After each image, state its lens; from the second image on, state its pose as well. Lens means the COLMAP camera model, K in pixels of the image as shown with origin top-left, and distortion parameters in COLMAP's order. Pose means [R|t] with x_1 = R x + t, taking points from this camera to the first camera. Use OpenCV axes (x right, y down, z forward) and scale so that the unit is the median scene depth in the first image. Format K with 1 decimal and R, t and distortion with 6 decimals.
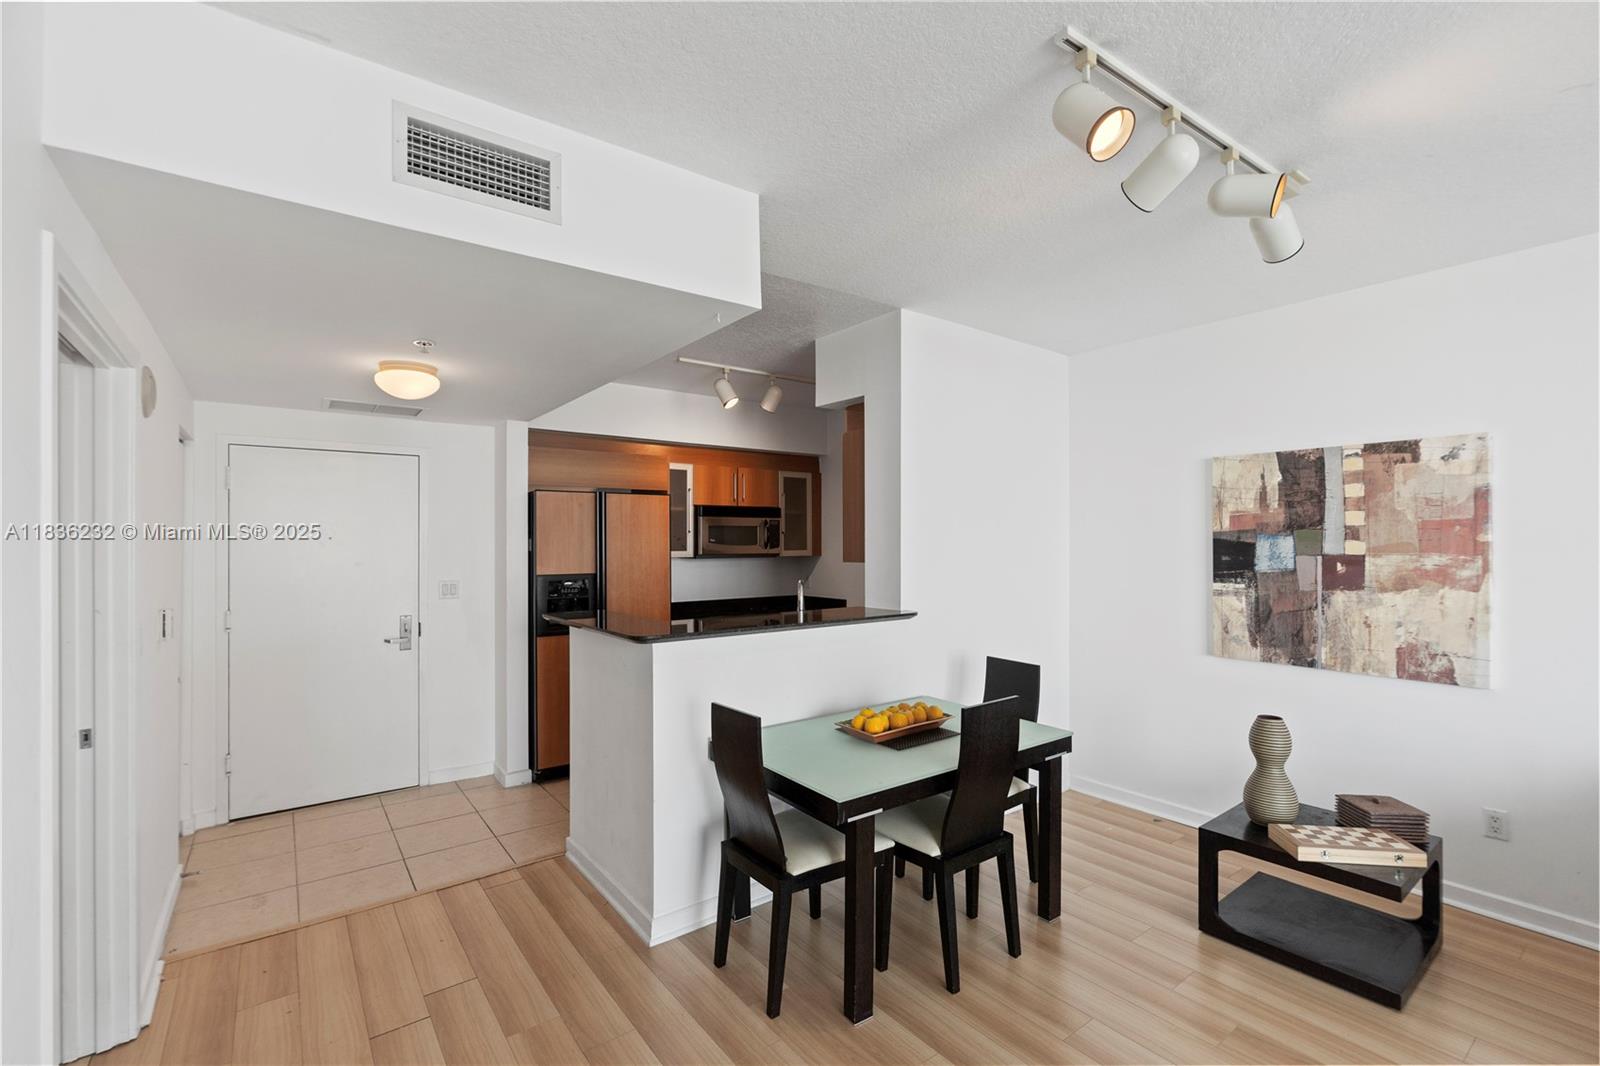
lens RADIAL K [[703.2, 0, 802.4], [0, 703.2, 543.5], [0, 0, 1]] dist [-0.001431, 0.000903]
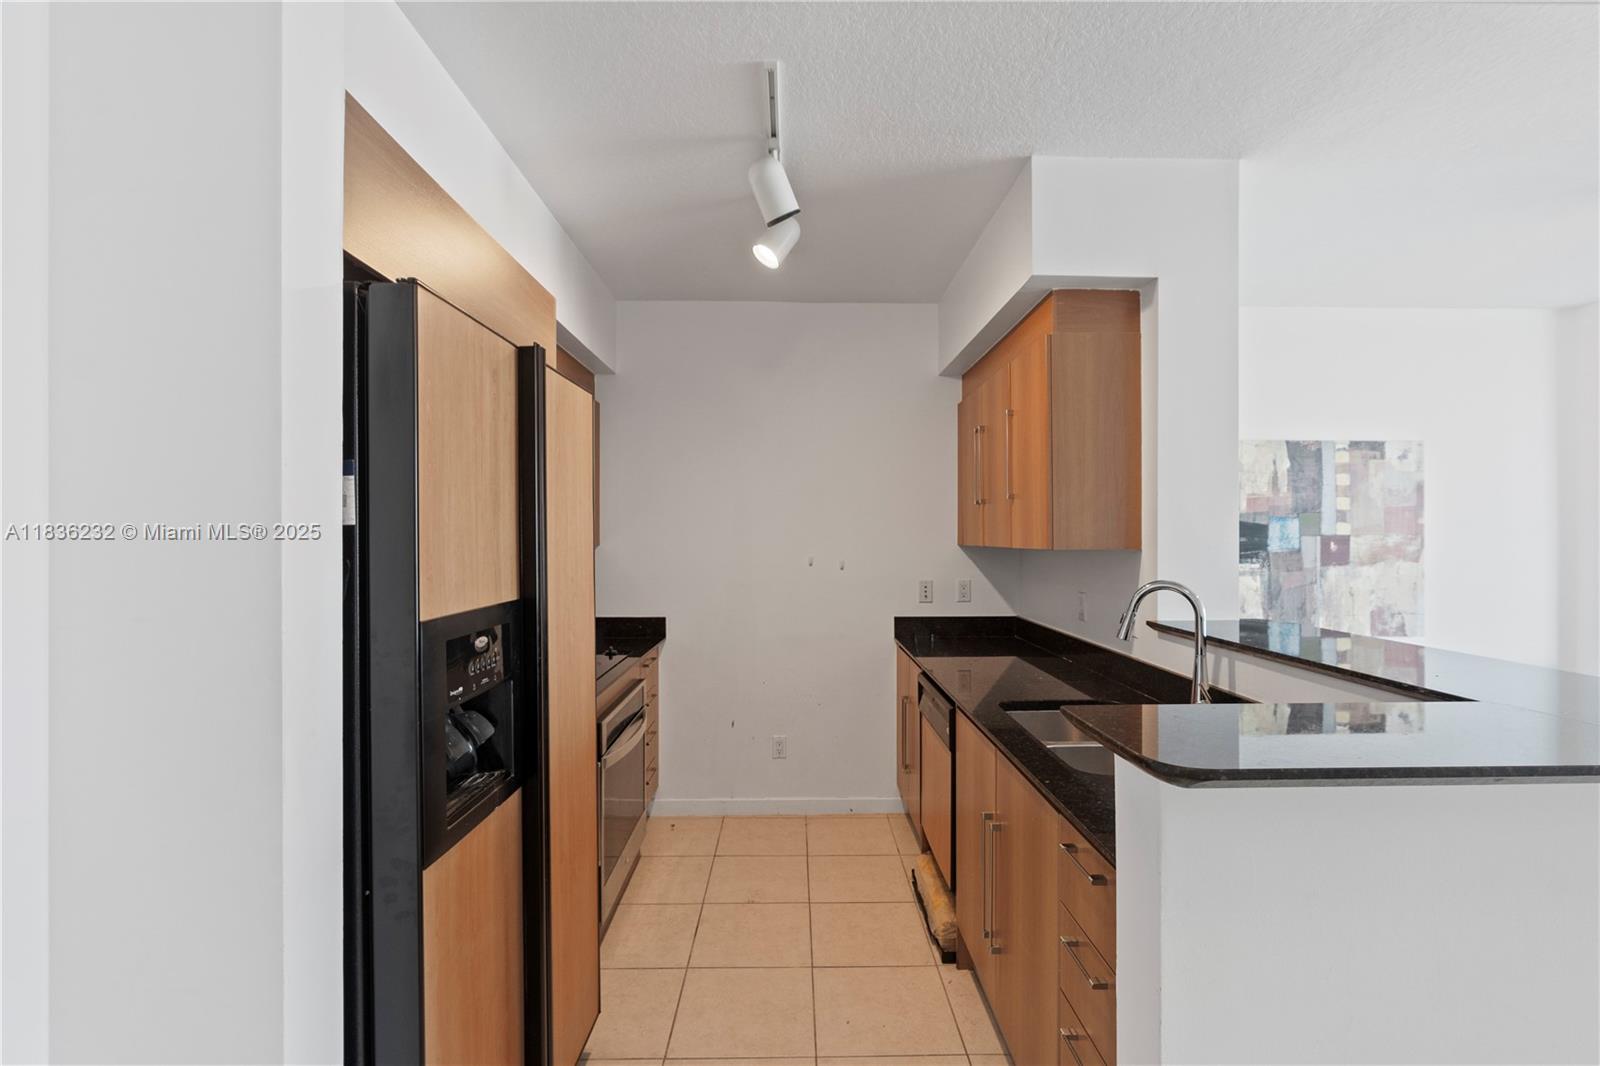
lens RADIAL K [[712.5, 0, 799.8], [0, 712.5, 538.3], [0, 0, 1]] dist [-0.004880, 0.002946]
pose [[0.588706, -0.000804, 0.808347, -0.668465], [-0.000344, 0.999999, 0.001244, 0.019589], [-0.808347, -0.001010, 0.588705, 0.989804]]
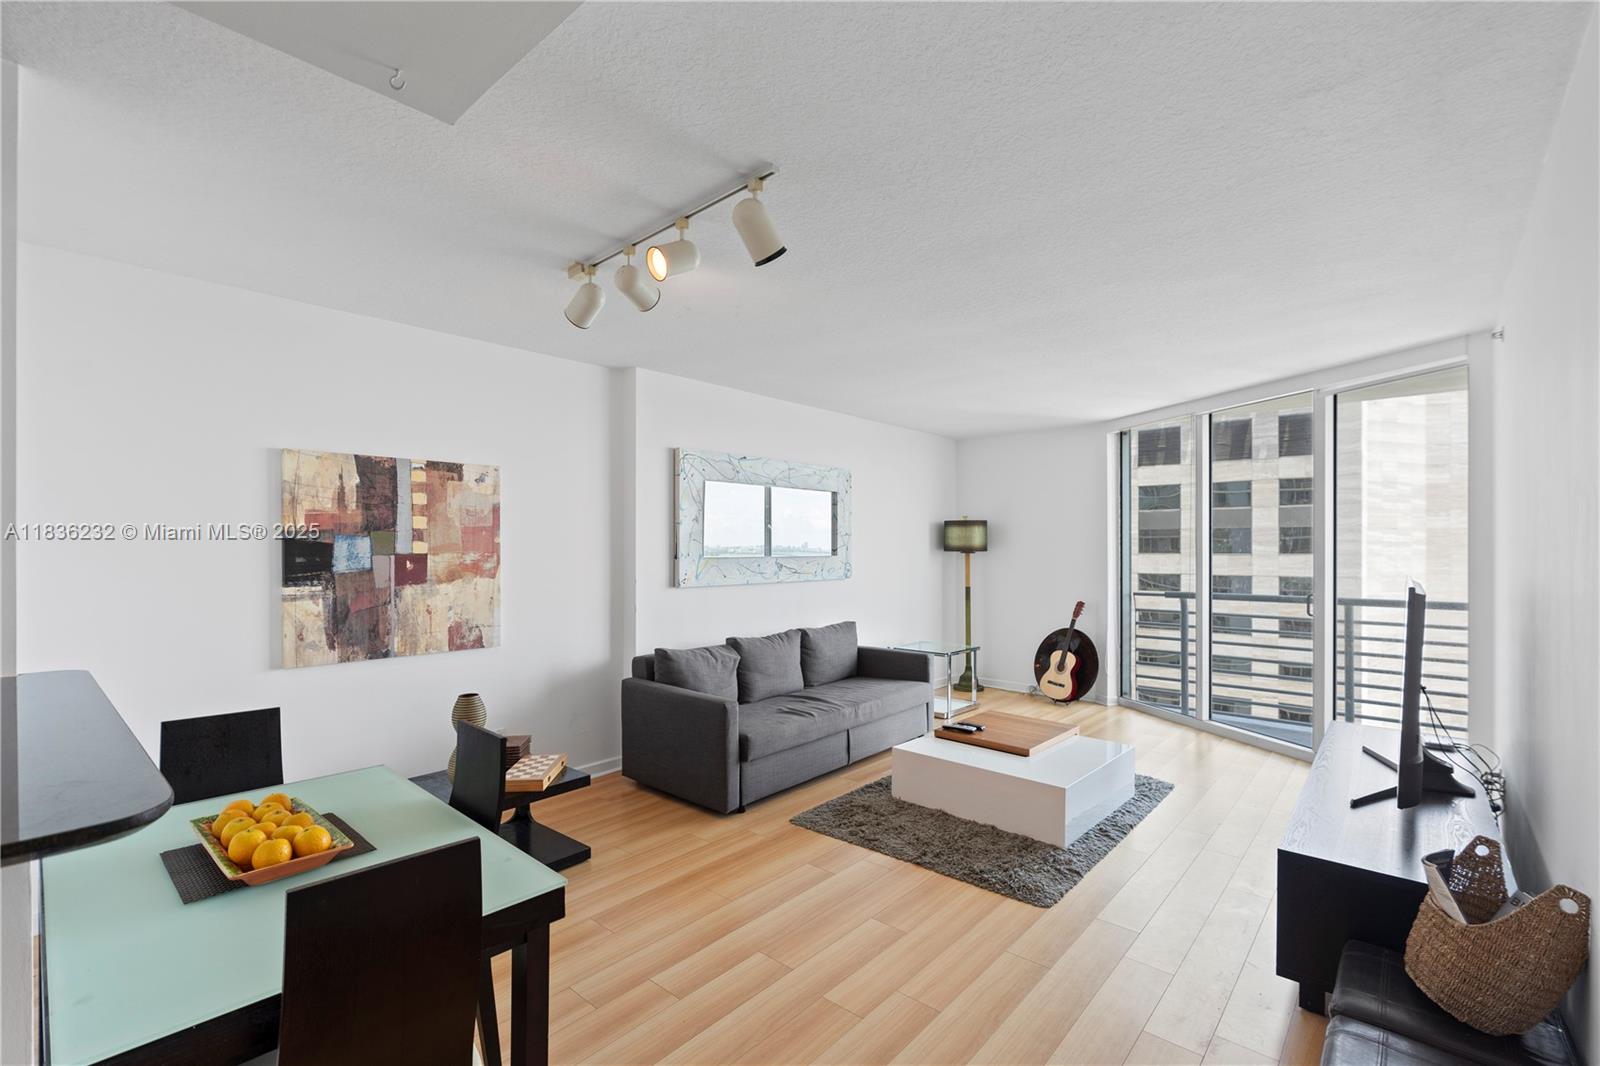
lens RADIAL K [[713.6, 0, 798.6], [0, 713.6, 542.6], [0, 0, 1]] dist [-0.001485, 0.001037]
pose [[-0.201780, 0.007081, 0.979405, -0.487194], [0.003510, 0.999973, -0.006507, 0.007244], [-0.979425, 0.002124, -0.201800, 0.594184]]
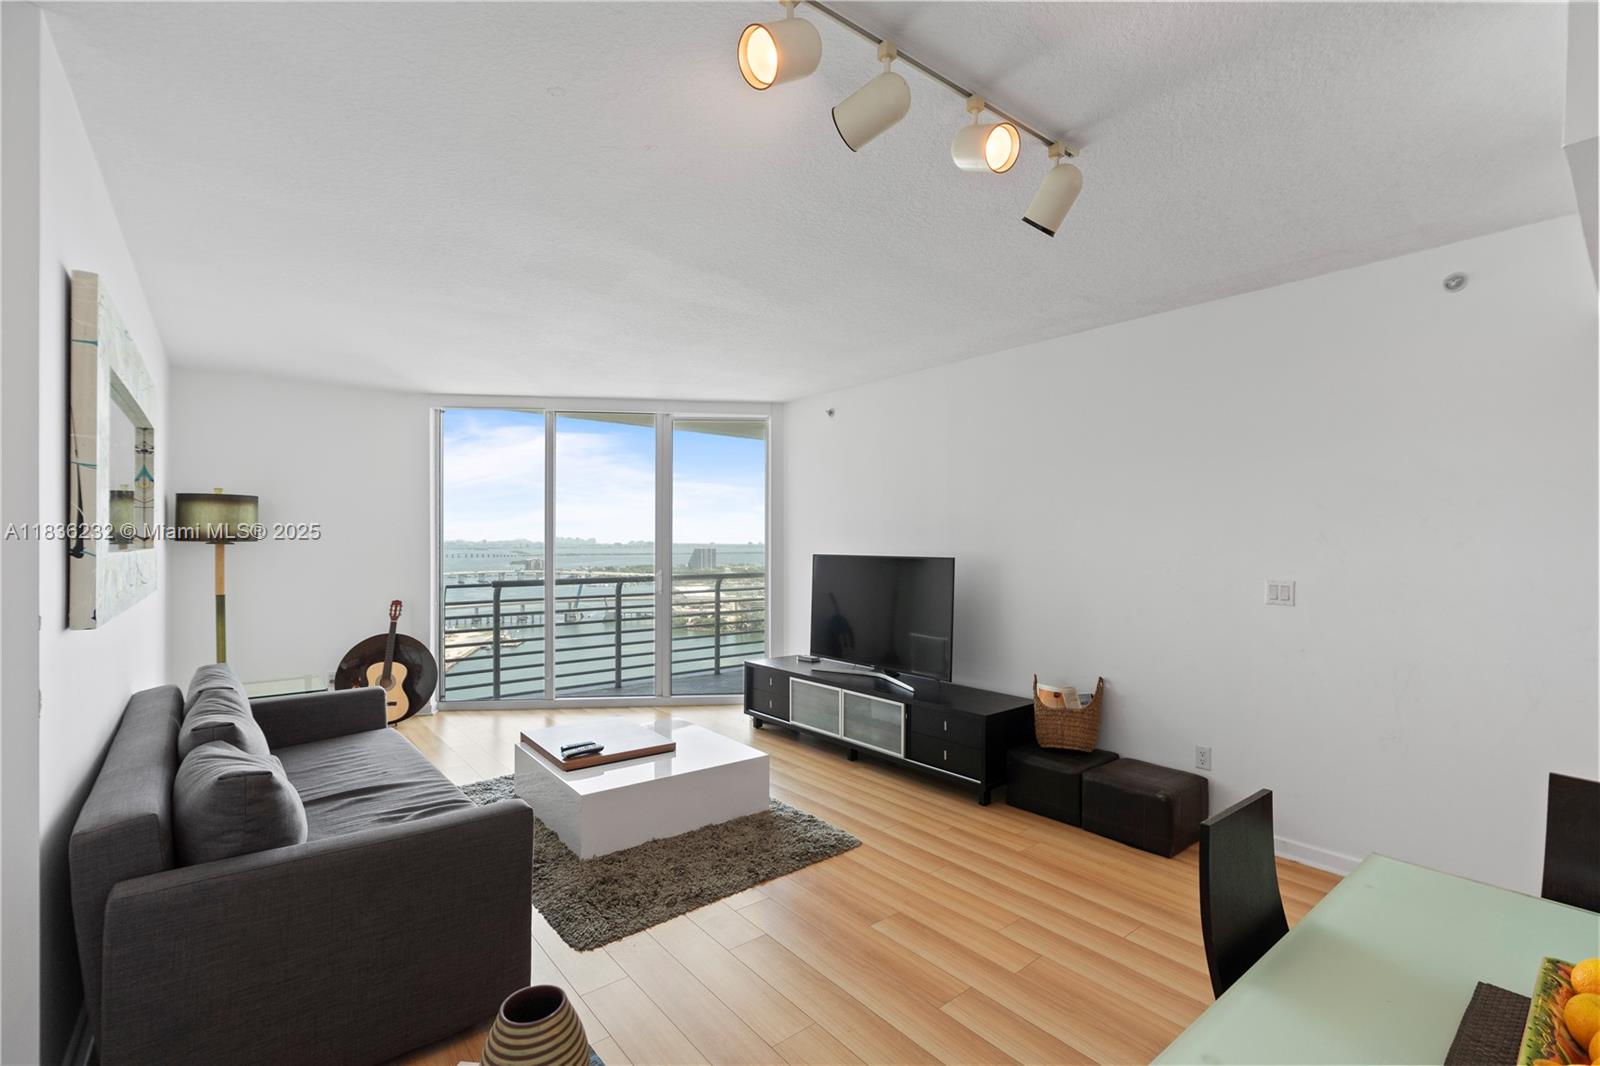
lens RADIAL K [[711.9, 0, 795.1], [0, 711.9, 539.0], [0, 0, 1]] dist [-0.001928, 0.001427]
pose [[-0.999586, -0.001303, -0.028756, 0.457465], [-0.001388, 0.999995, 0.002938, 0.011003], [0.028752, 0.002976, -0.999582, 1.147121]]
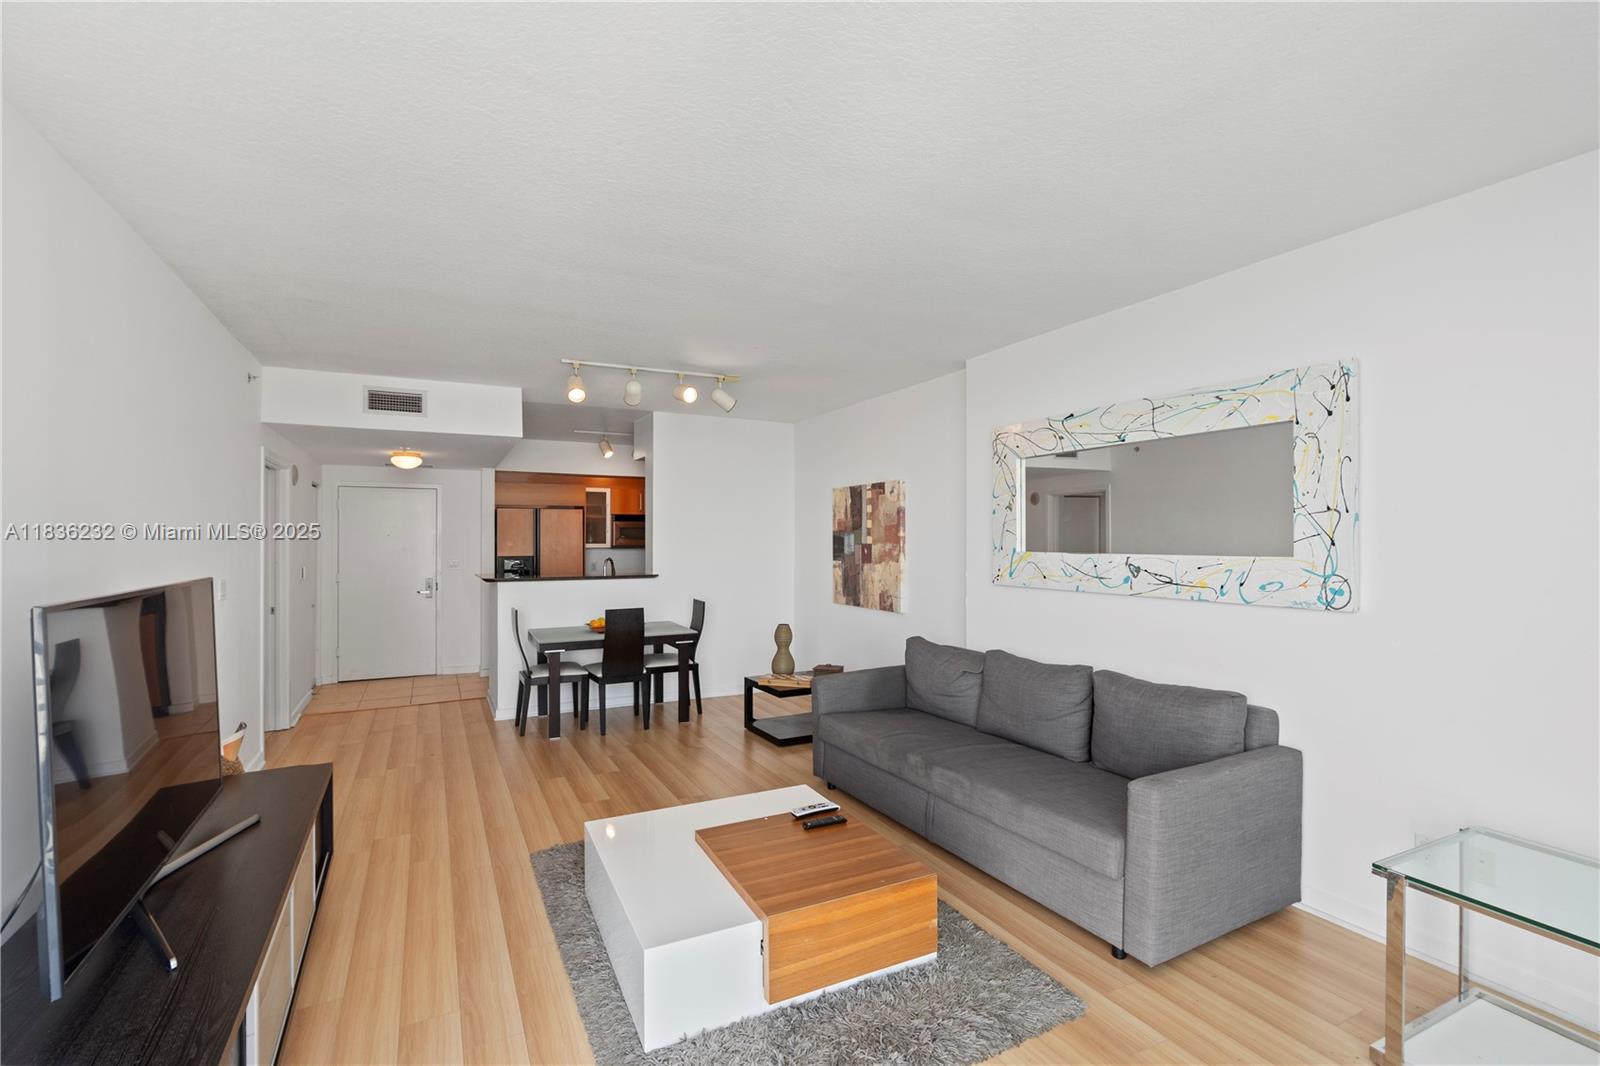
lens RADIAL K [[723.2, 0, 798.8], [0, 723.2, 537.0], [0, 0, 1]] dist [-0.003585, 0.002182]
pose [[0.985750, -0.000963, -0.168214, 0.882642], [-0.000279, 0.999973, -0.007362, 0.011710], [0.168217, 0.007304, 0.985723, -0.855638]]
